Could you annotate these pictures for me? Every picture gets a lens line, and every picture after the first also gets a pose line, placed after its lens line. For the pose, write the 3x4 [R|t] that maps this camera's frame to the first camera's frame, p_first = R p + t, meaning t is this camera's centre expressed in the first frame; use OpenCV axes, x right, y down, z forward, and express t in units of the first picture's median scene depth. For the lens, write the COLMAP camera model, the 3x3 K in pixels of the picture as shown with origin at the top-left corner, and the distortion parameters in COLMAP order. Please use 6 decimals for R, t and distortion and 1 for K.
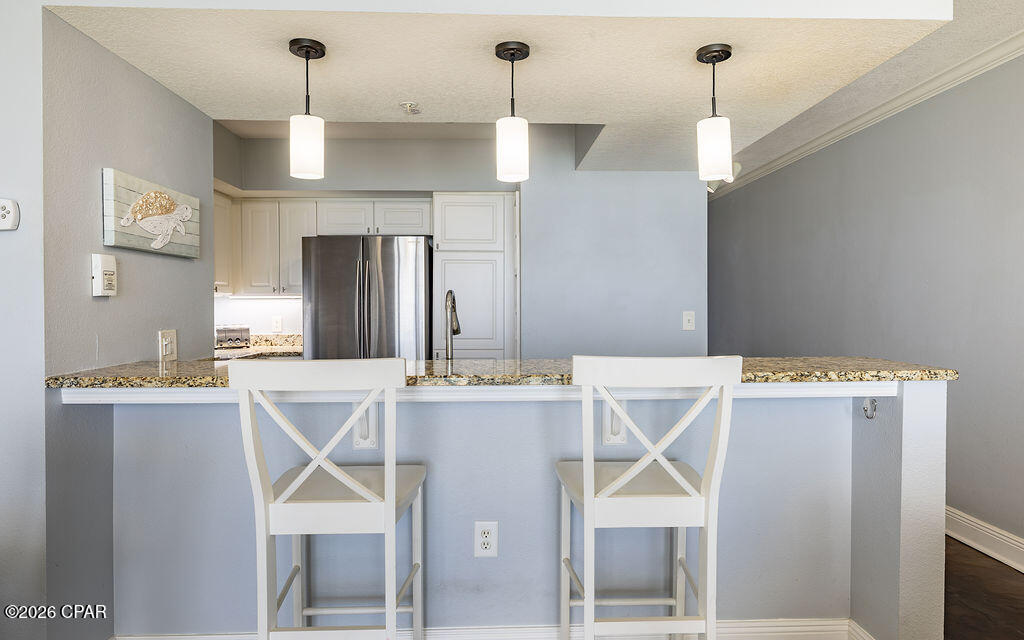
lens RADIAL K [[632.0, 0, 510.9], [0, 632.0, 320.3], [0, 0, 1]] dist [-0.004404, -0.000409]
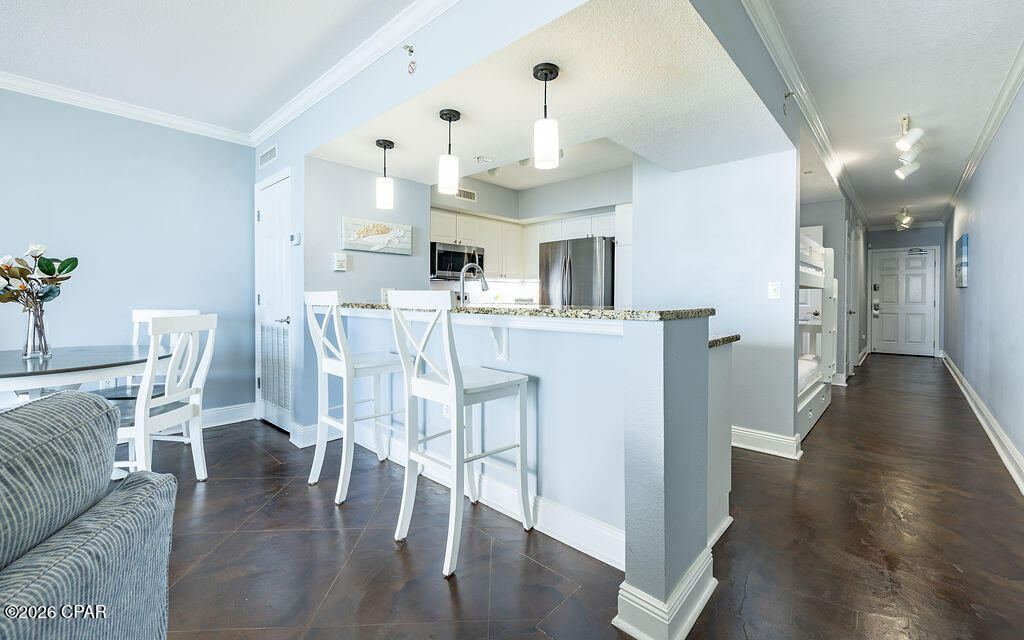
lens RADIAL K [[426.4, 0, 522.9], [0, 426.4, 301.6], [0, 0, 1]] dist [-0.000316, -0.000399]
pose [[0.714096, 0.014489, -0.699898, 0.951810], [-0.025909, 0.999648, -0.005740, 0.068140], [0.699568, 0.022233, 0.714220, 0.346402]]
